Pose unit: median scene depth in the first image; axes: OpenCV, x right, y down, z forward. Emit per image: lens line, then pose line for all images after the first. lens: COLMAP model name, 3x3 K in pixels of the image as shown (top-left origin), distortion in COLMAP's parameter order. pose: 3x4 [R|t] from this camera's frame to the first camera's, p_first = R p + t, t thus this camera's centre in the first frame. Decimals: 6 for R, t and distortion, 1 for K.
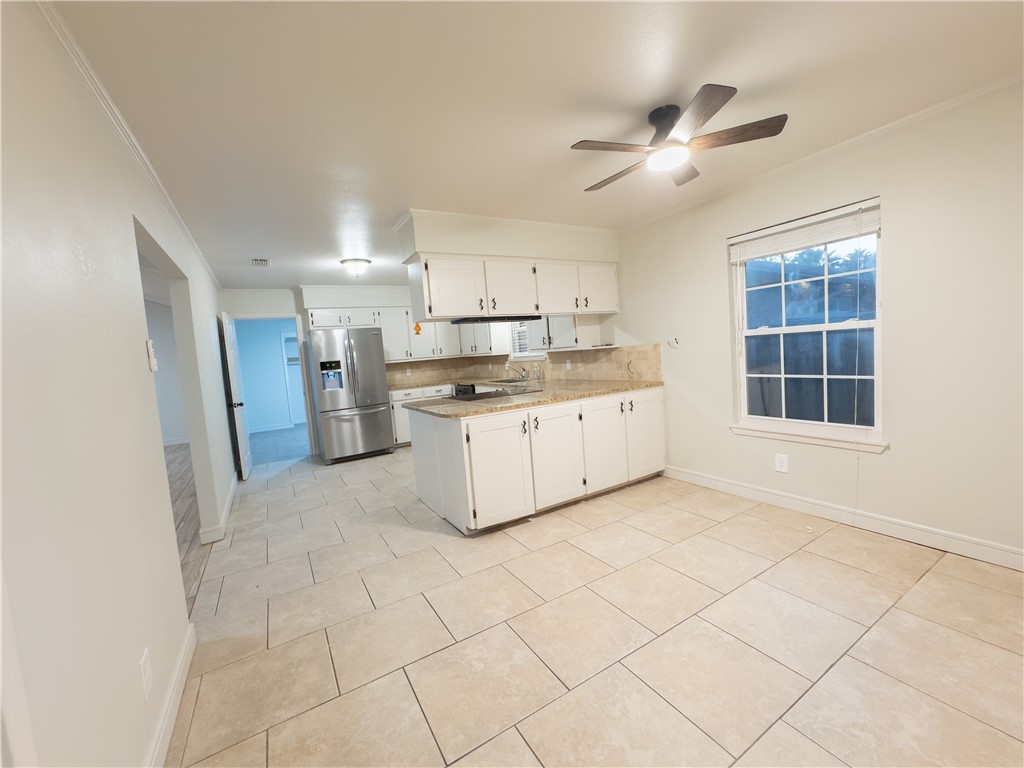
lens RADIAL K [[415.6, 0, 512.0], [0, 415.6, 384.0], [0, 0, 1]] dist [-0.032228, 0.015540]
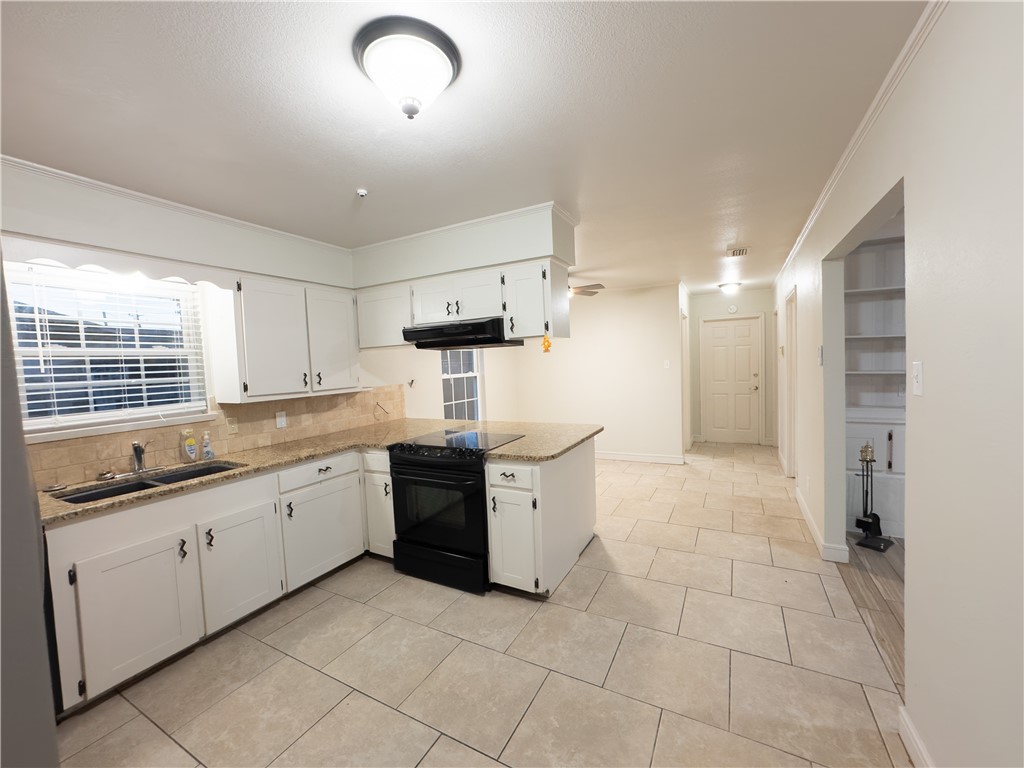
lens RADIAL K [[415.6, 0, 512.0], [0, 415.6, 384.0], [0, 0, 1]] dist [-0.032228, 0.015540]
pose [[-0.508597, 0.052916, 0.859377, -0.866380], [0.149003, 0.988459, 0.027319, -0.095636], [-0.848014, 0.141944, -0.510612, 1.494979]]
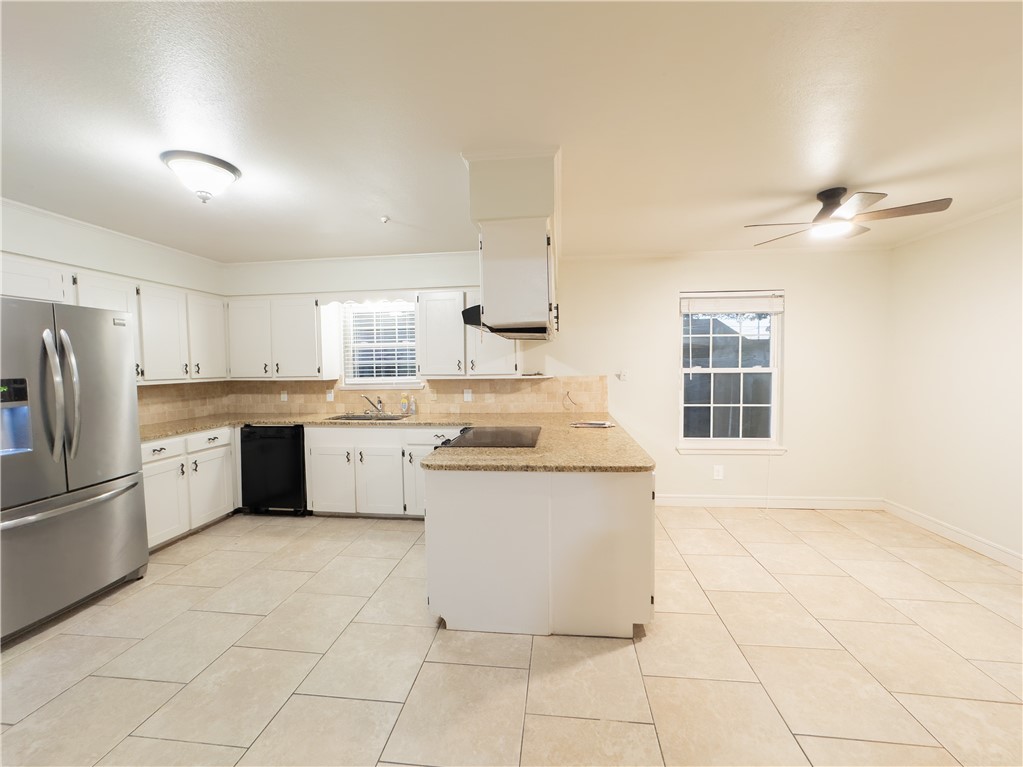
lens RADIAL K [[422.5, 0, 511.5], [0, 422.5, 383.5], [0, 0, 1]] dist [-0.022830, 0.000376]
pose [[0.607785, 0.031618, 0.793472, -0.707243], [0.029952, 0.997583, -0.062694, -0.021341], [-0.793537, 0.061870, 0.605369, 0.619453]]
